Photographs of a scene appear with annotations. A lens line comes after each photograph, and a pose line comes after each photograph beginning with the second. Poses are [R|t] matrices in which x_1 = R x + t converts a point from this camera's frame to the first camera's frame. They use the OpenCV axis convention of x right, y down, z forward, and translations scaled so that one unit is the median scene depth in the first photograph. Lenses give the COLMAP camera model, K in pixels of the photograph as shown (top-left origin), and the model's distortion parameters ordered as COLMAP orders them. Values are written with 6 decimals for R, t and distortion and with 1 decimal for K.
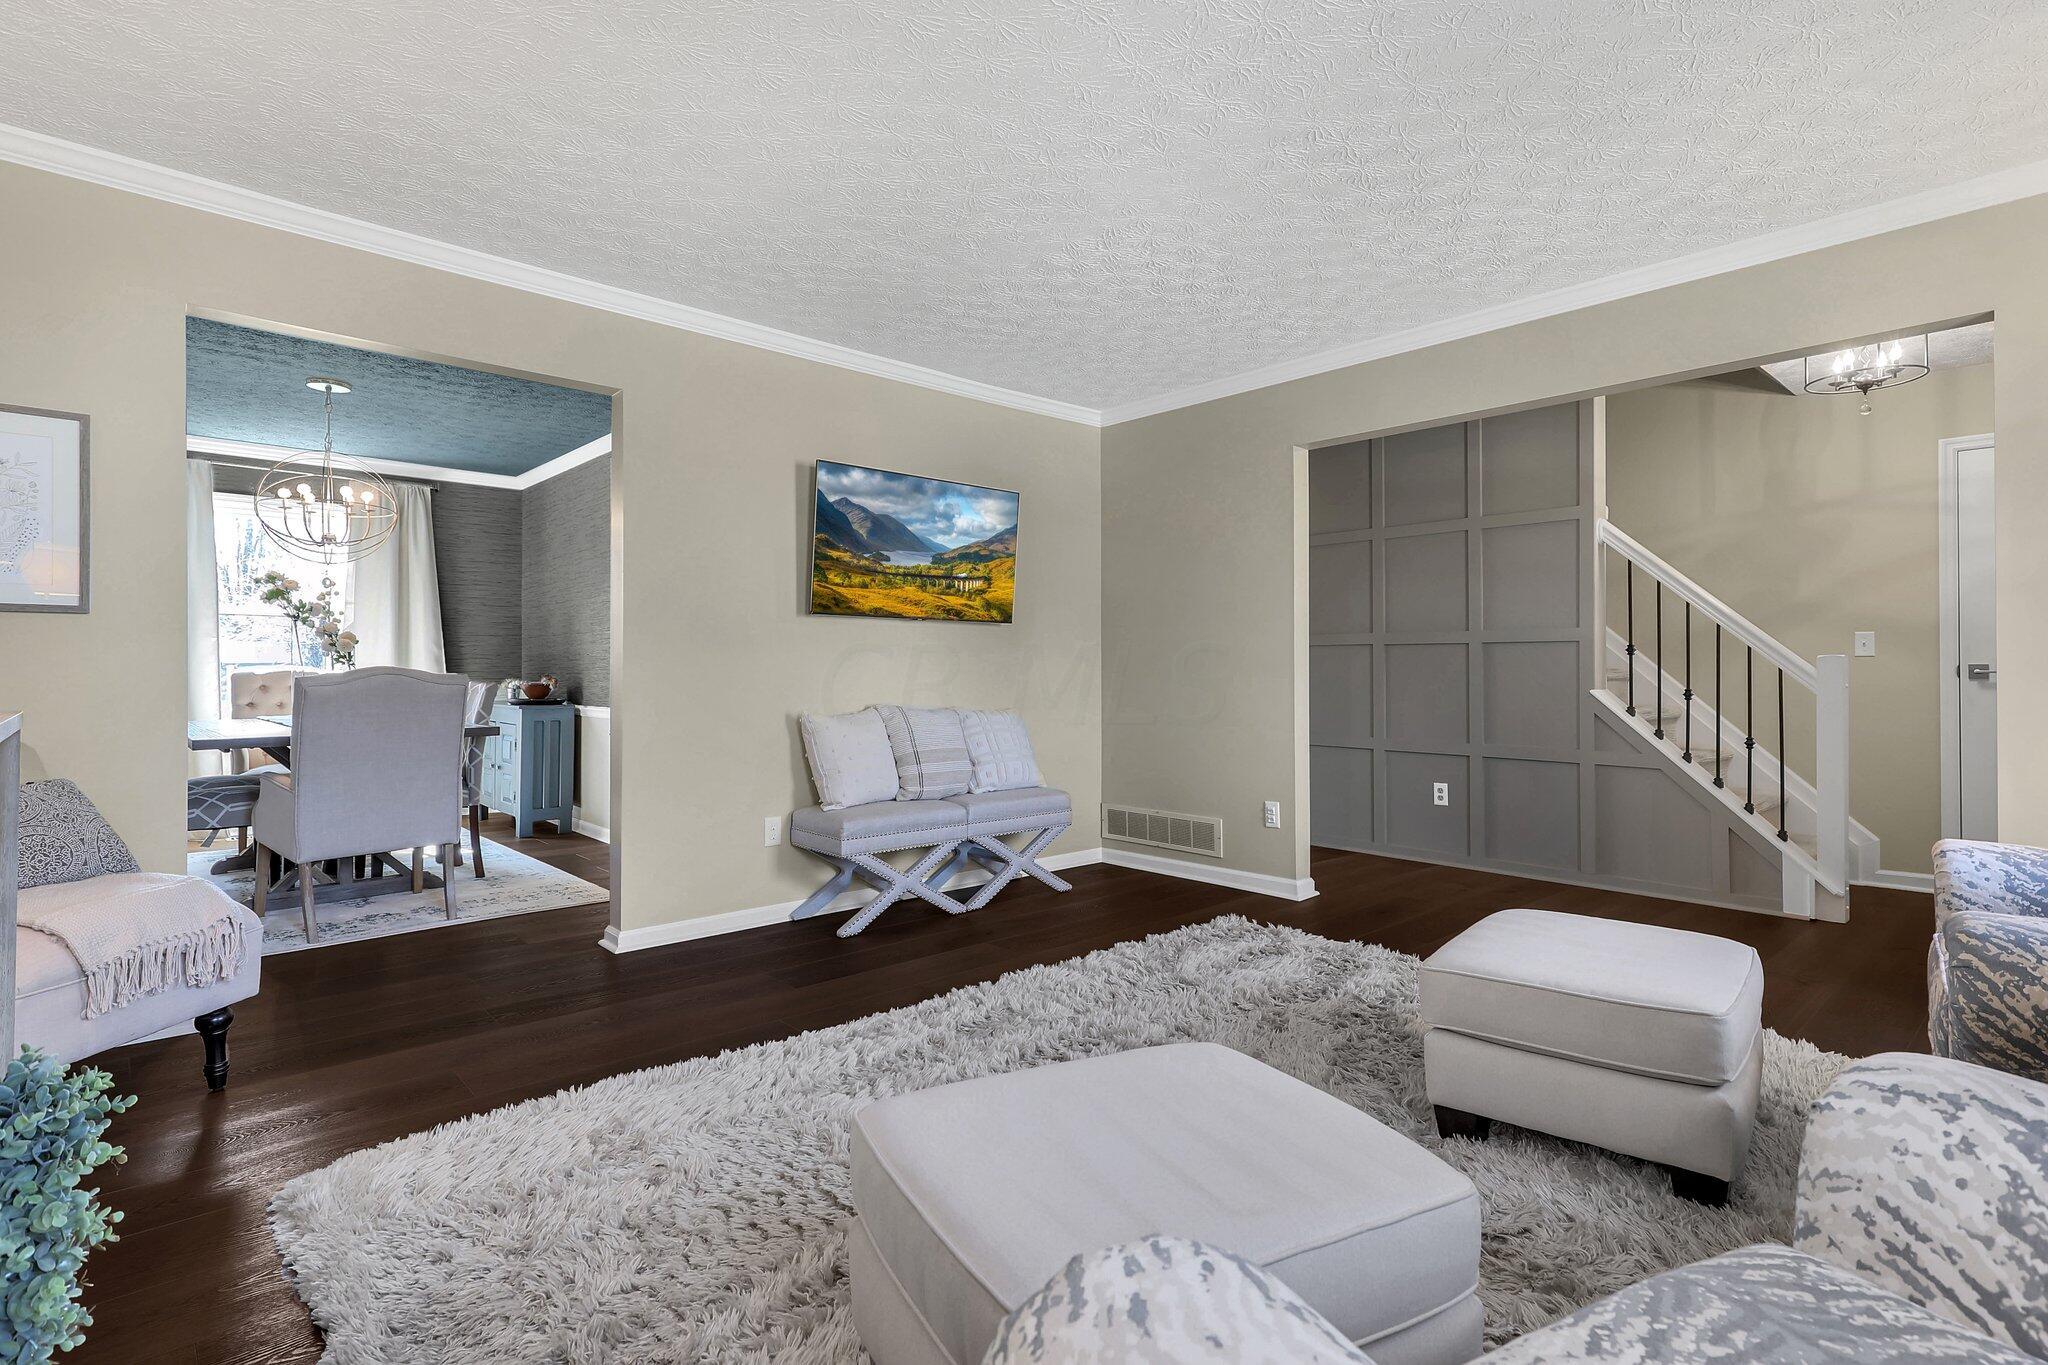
lens RADIAL K [[989.7, 0, 1022.9], [0, 989.7, 671.4], [0, 0, 1]] dist [0.027089, -0.011479]
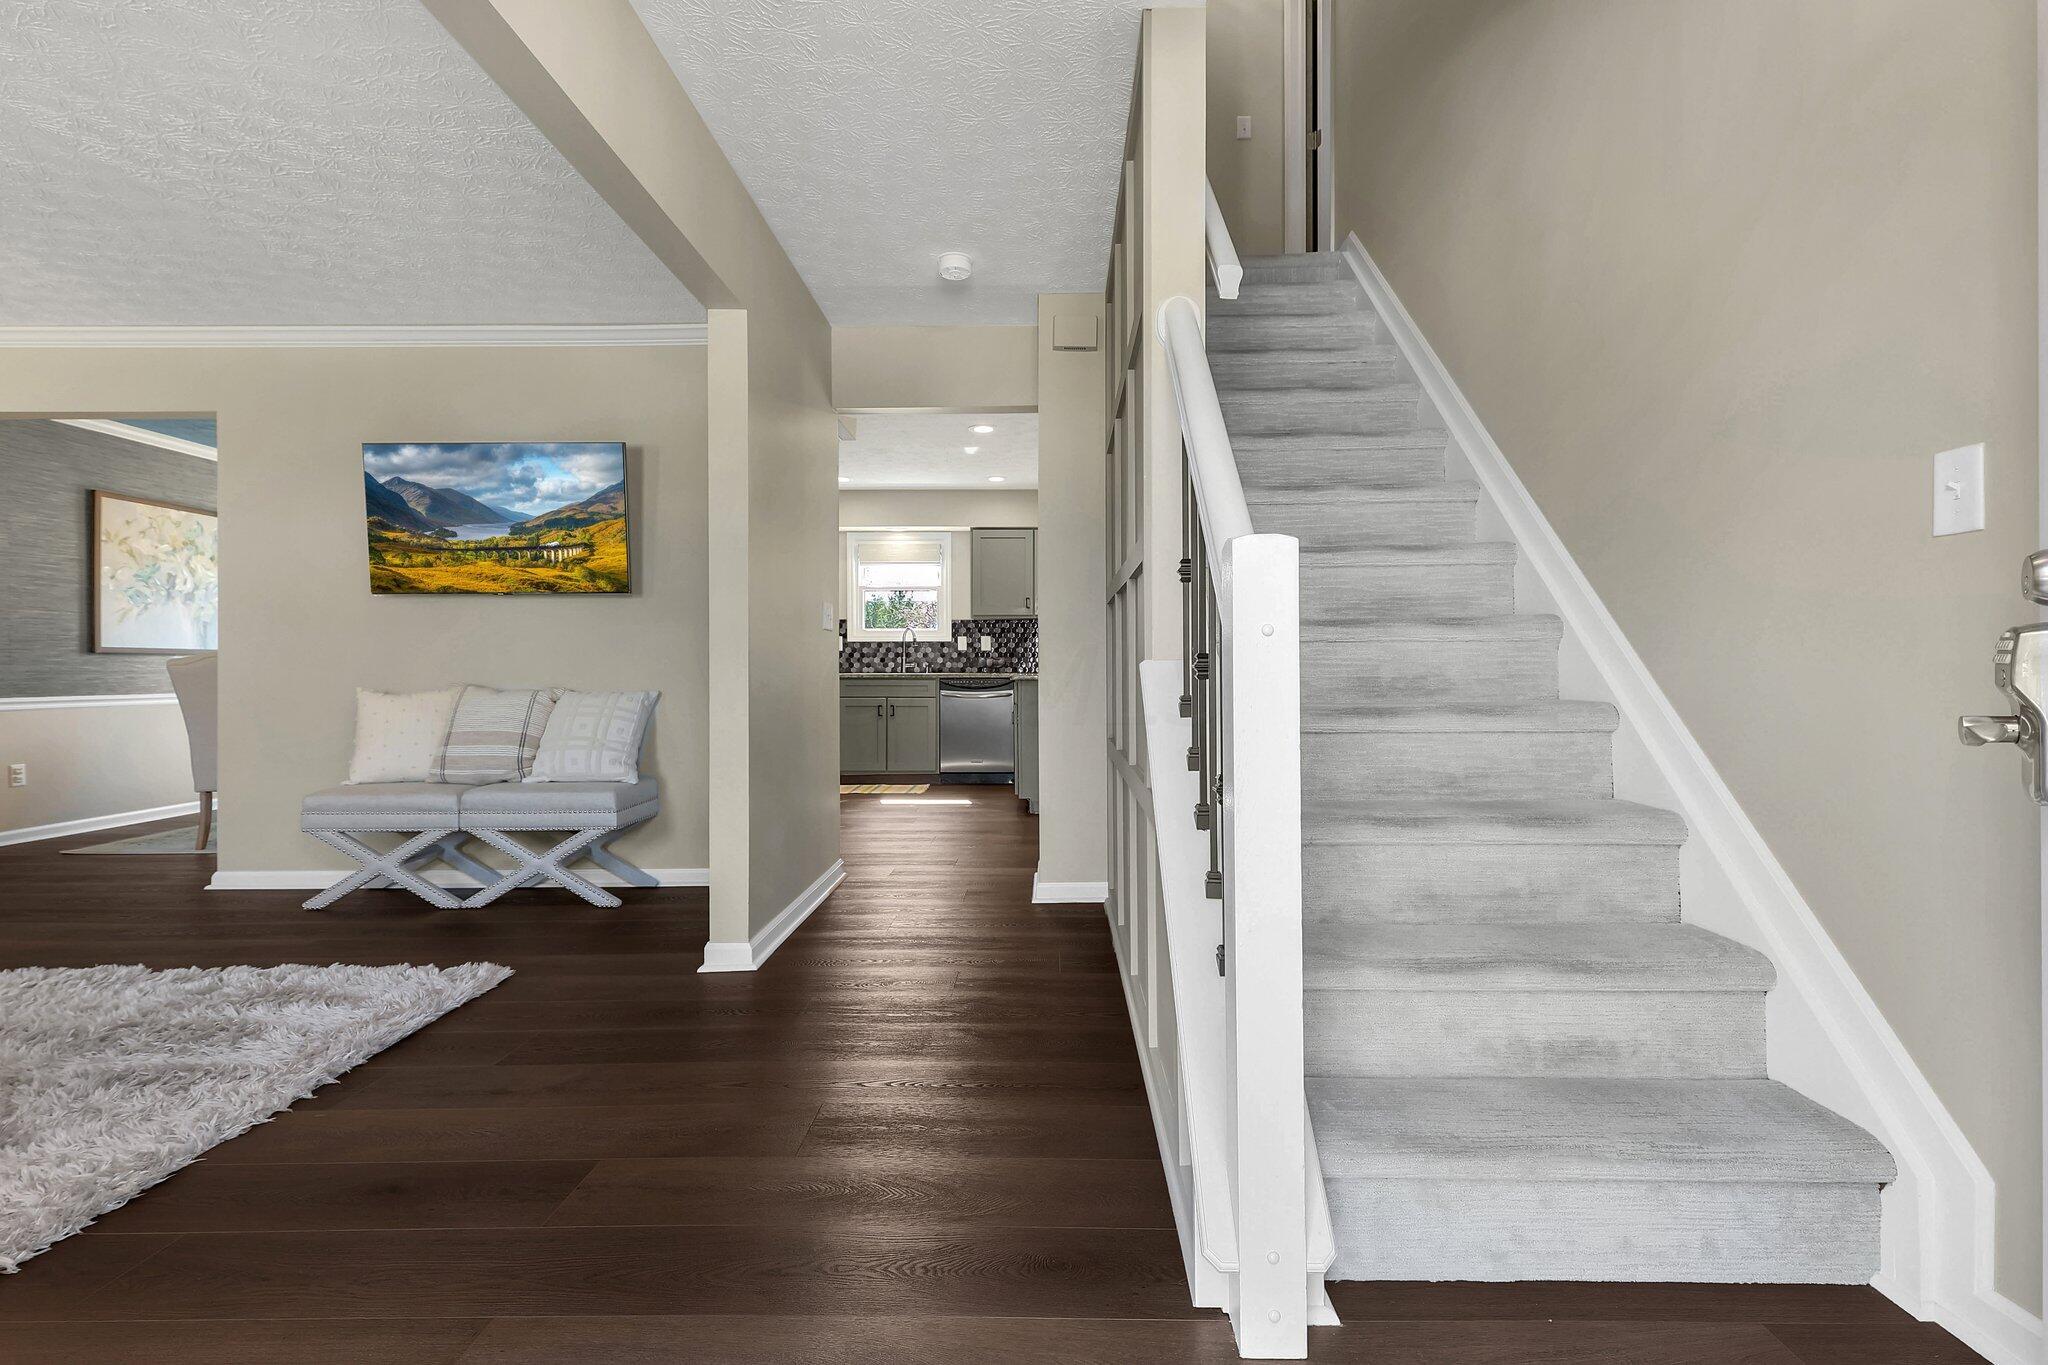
lens RADIAL K [[989.7, 0, 1032.8], [0, 989.7, 695.6], [0, 0, 1]] dist [0.027089, -0.011479]
pose [[0.746117, 0.009340, -0.665750, 0.911588], [0.013580, 0.999480, 0.029242, 0.021756], [0.665677, -0.030859, 0.745602, 0.633679]]
